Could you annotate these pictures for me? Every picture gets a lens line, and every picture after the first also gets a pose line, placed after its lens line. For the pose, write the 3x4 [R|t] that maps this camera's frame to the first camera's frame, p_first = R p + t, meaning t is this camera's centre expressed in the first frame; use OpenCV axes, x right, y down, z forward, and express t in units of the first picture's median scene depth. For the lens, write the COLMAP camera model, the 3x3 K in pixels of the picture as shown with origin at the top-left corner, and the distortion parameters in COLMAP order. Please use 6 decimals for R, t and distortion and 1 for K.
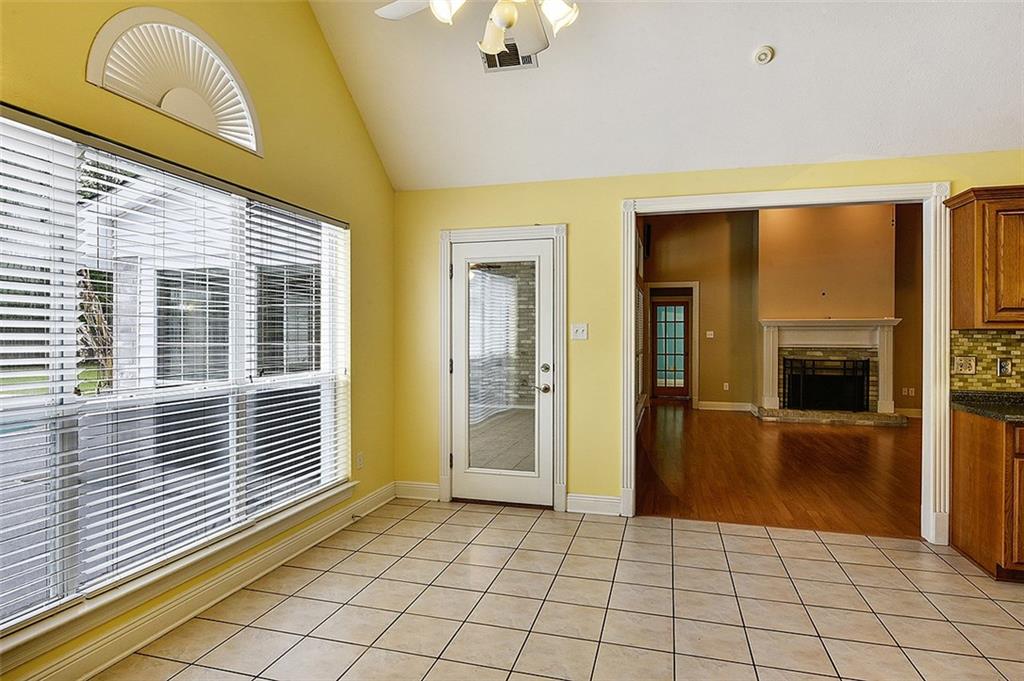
lens RADIAL K [[566.2, 0, 511.8], [0, 566.2, 337.1], [0, 0, 1]] dist [-0.004536, -0.002548]
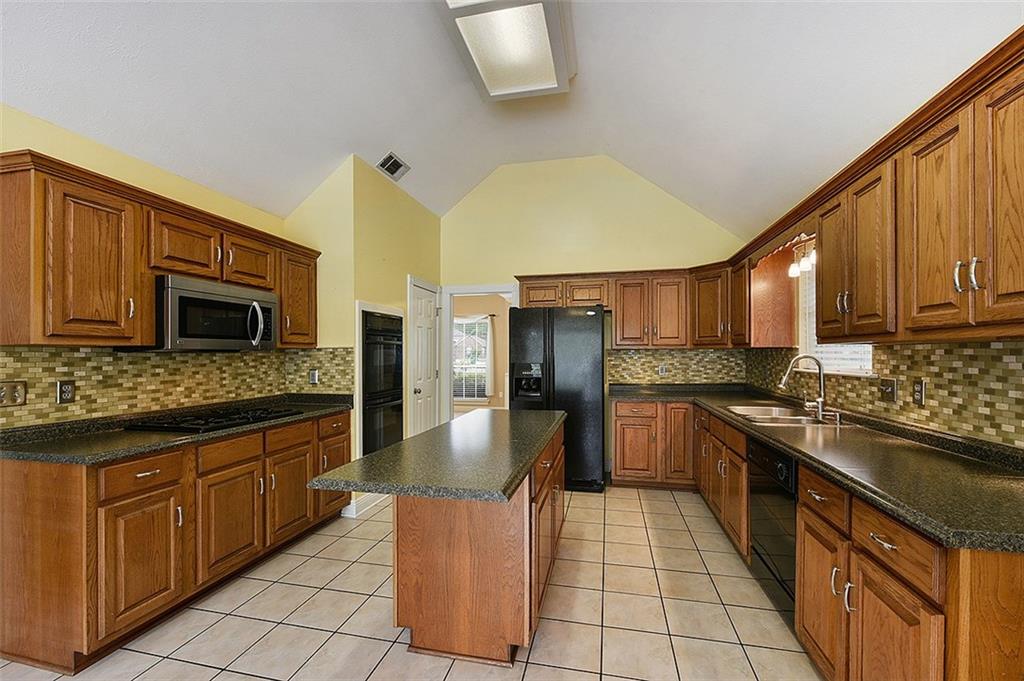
lens RADIAL K [[416.8, 0, 515.9], [0, 416.8, 350.1], [0, 0, 1]] dist [-0.006928, -0.000433]
pose [[-0.050349, 0.002093, 0.998729, 0.240028], [0.005440, 0.999984, -0.001822, -0.002801], [-0.998717, 0.005341, -0.050359, 0.375581]]
